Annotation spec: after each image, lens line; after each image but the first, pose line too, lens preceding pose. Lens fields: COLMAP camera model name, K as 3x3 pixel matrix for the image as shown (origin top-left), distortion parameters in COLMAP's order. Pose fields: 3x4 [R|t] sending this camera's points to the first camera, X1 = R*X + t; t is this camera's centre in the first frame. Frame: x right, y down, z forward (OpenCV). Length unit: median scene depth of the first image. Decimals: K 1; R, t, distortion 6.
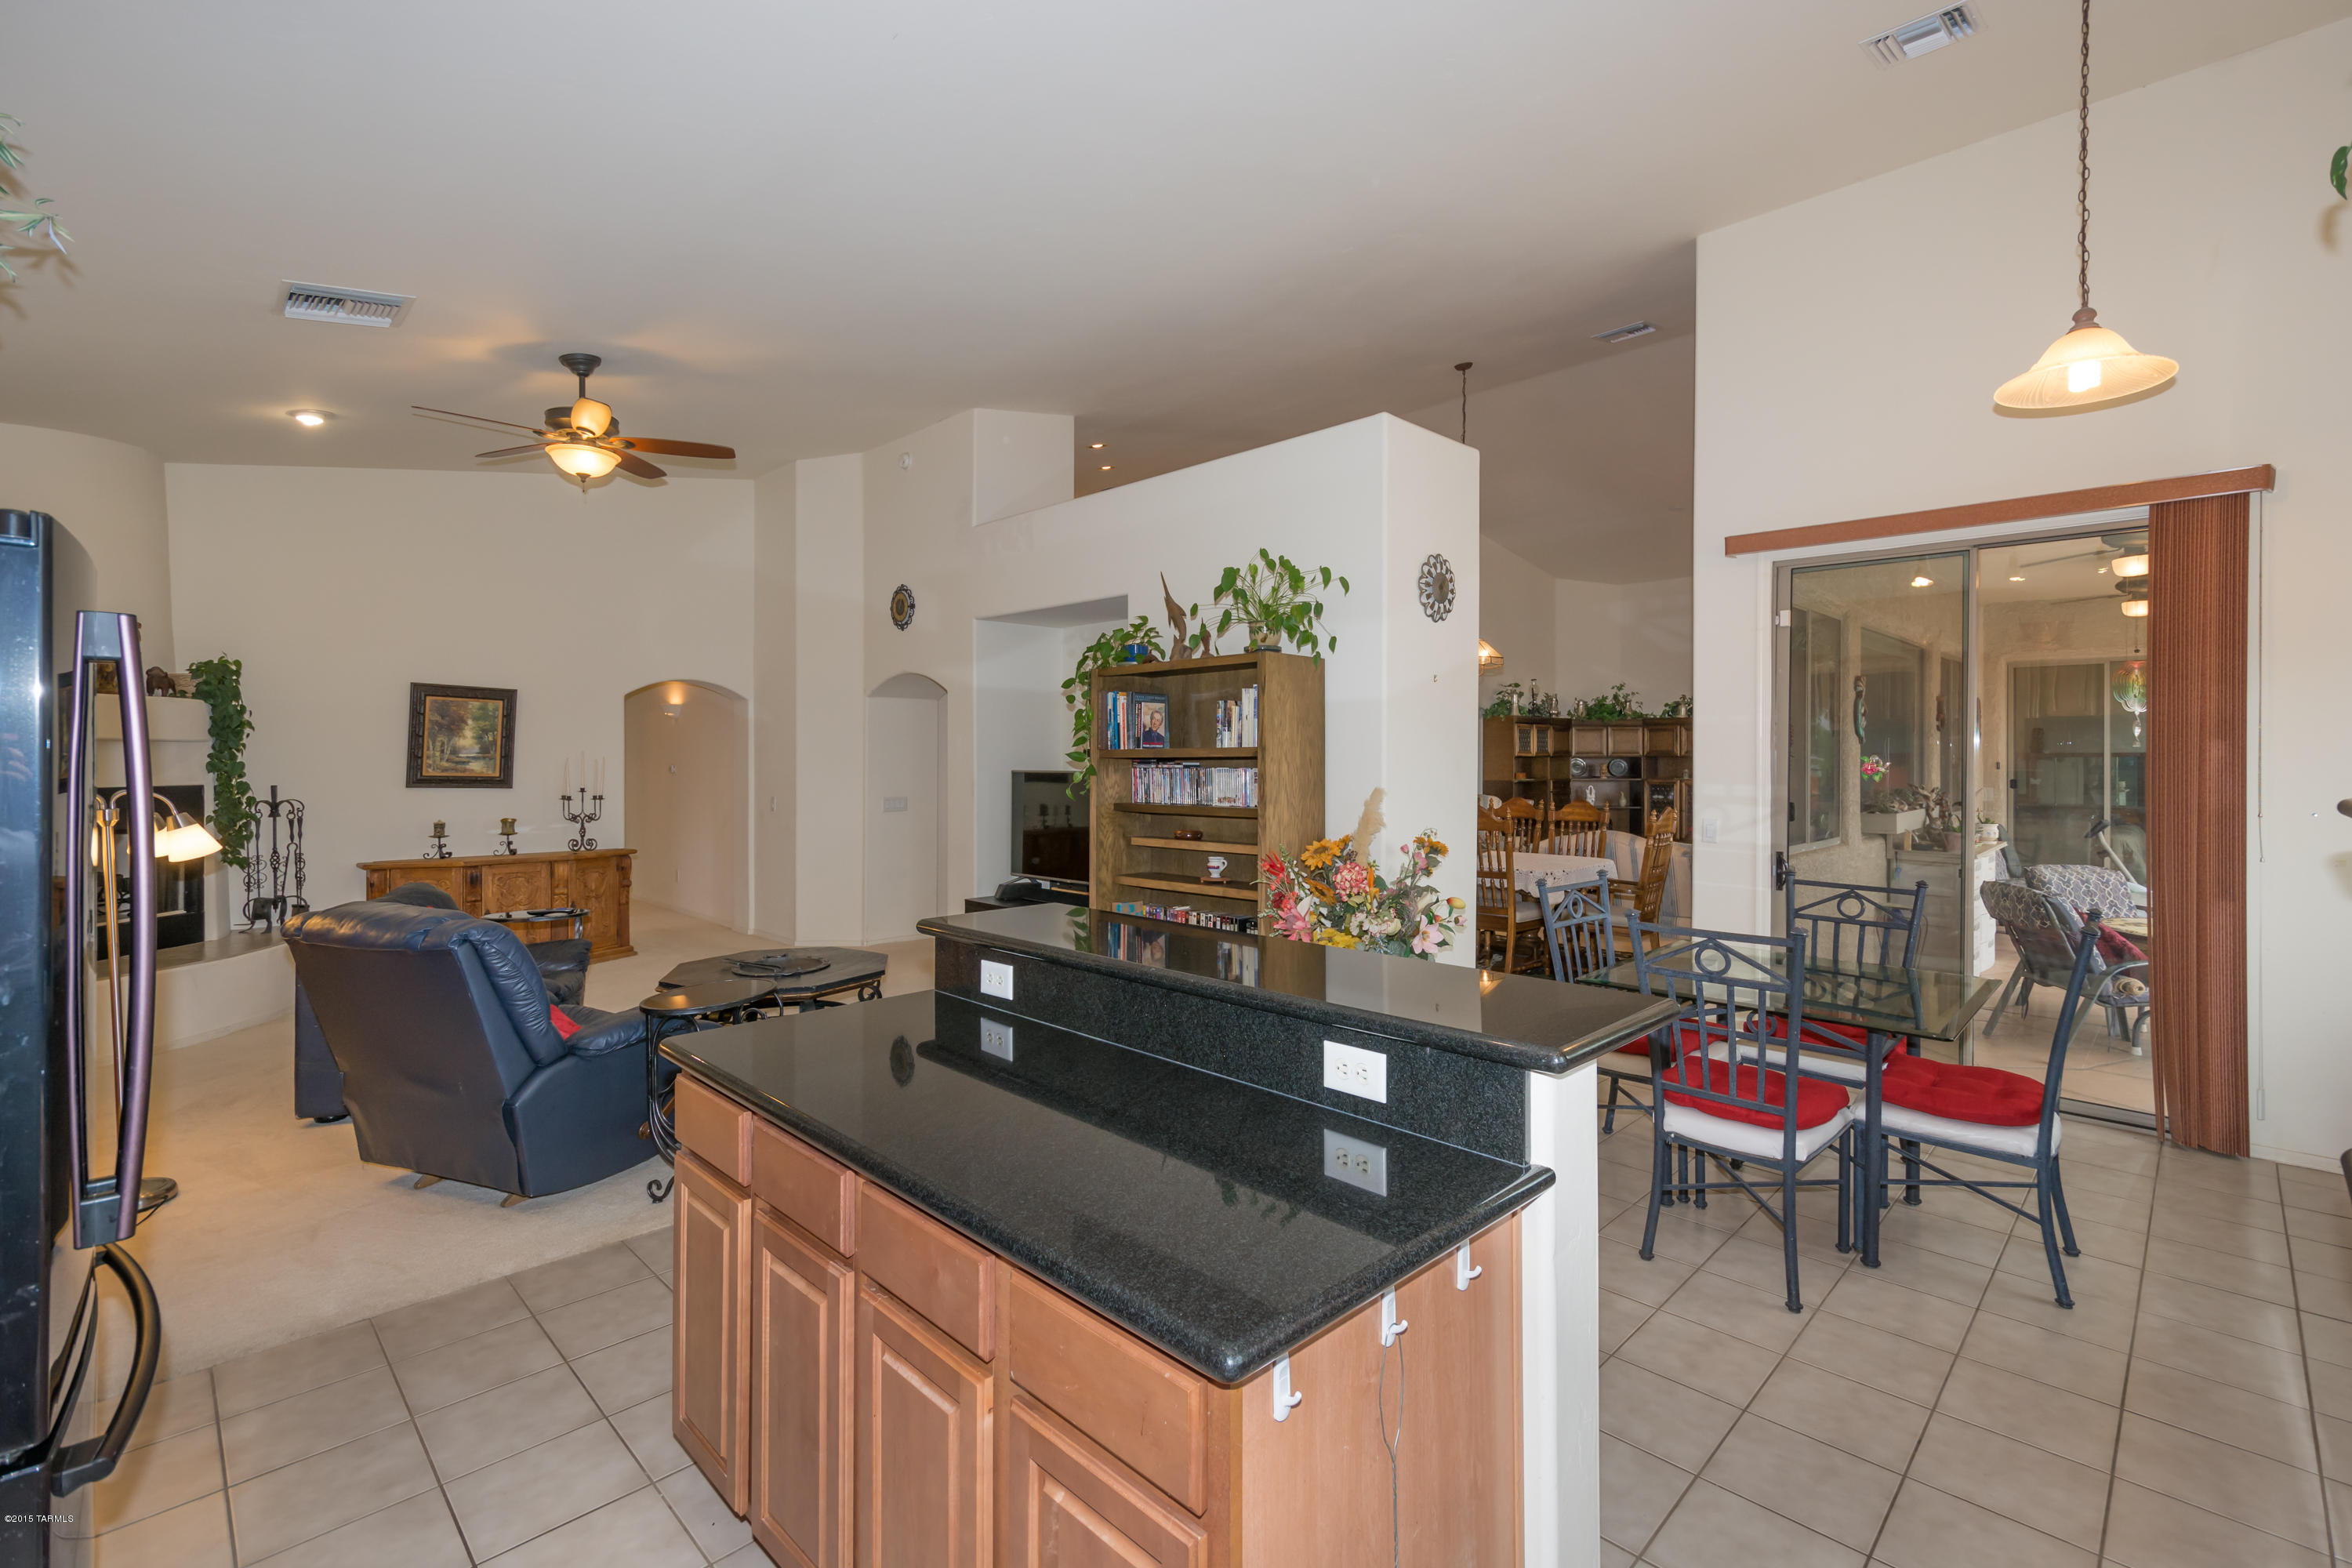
lens RADIAL K [[1032.9, 0, 1203.7], [0, 1032.9, 760.3], [0, 0, 1]] dist [0.002794, -0.000341]
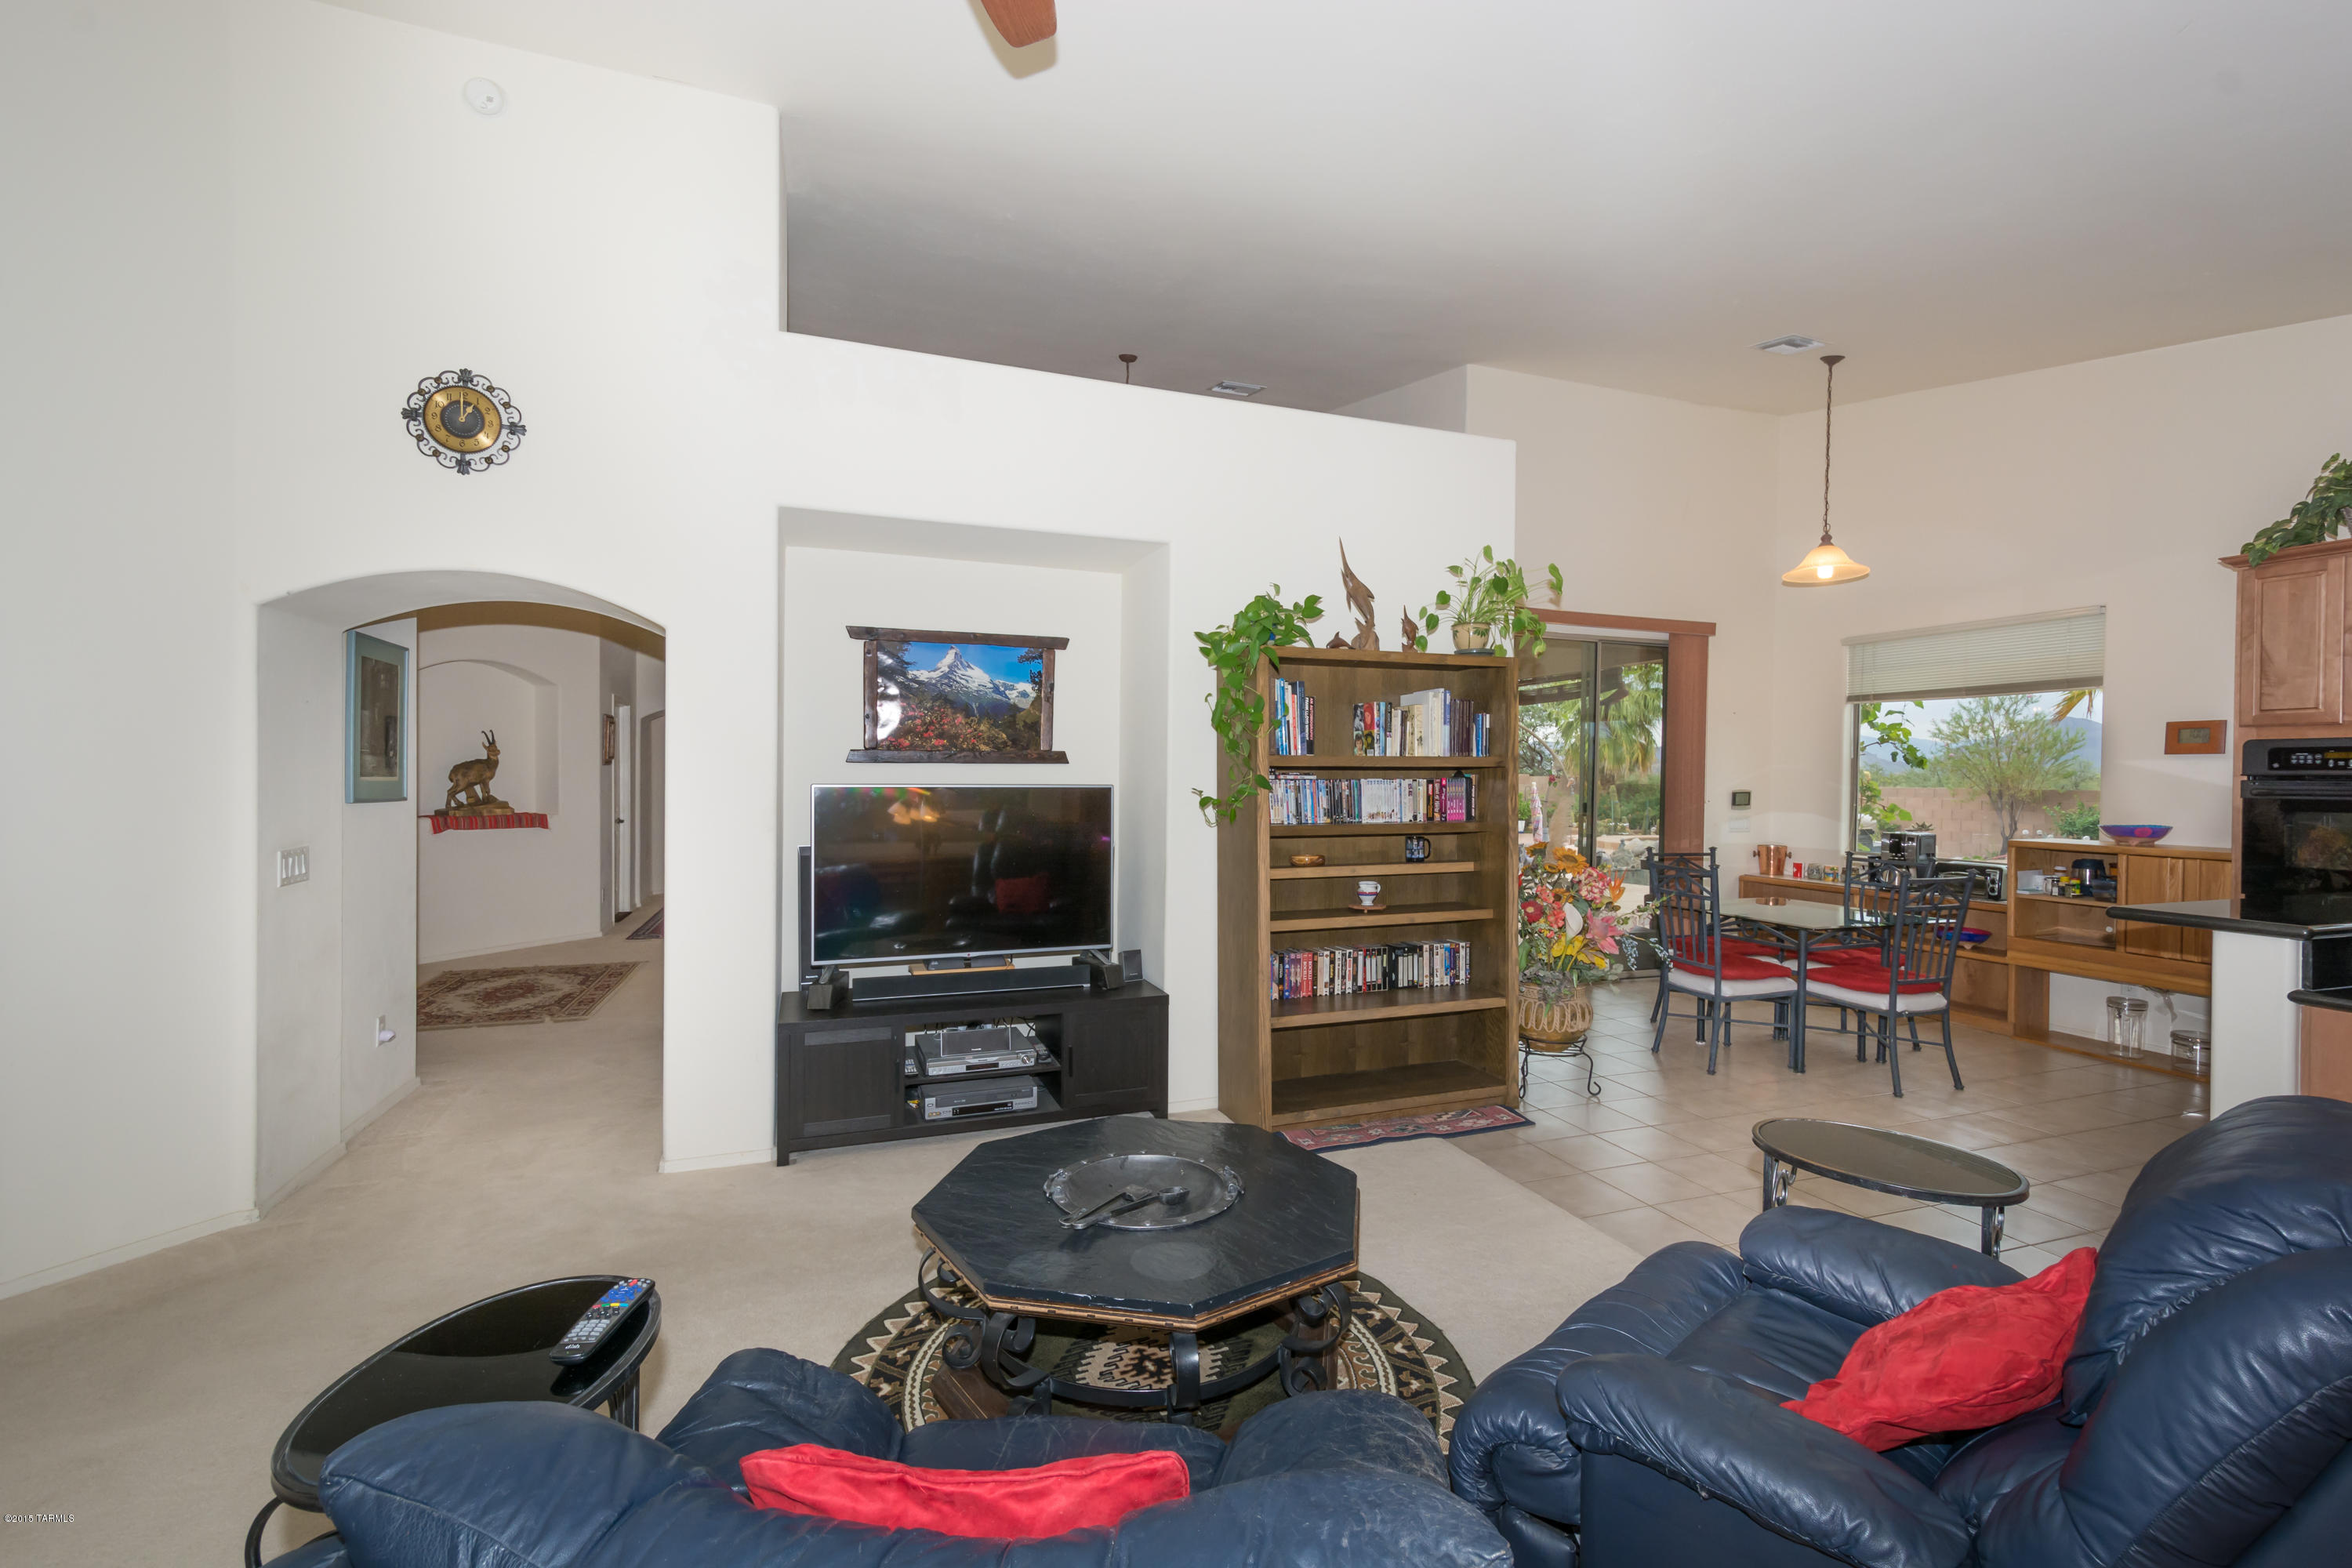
lens RADIAL K [[1032.7, 0, 1186.1], [0, 1032.7, 786.1], [0, 0, 1]] dist [0.014288, -0.000678]
pose [[0.420566, -0.008931, 0.907218, -0.632990], [-0.004982, 0.999914, 0.012153, 0.002634], [-0.907248, -0.009630, 0.420485, 0.584297]]
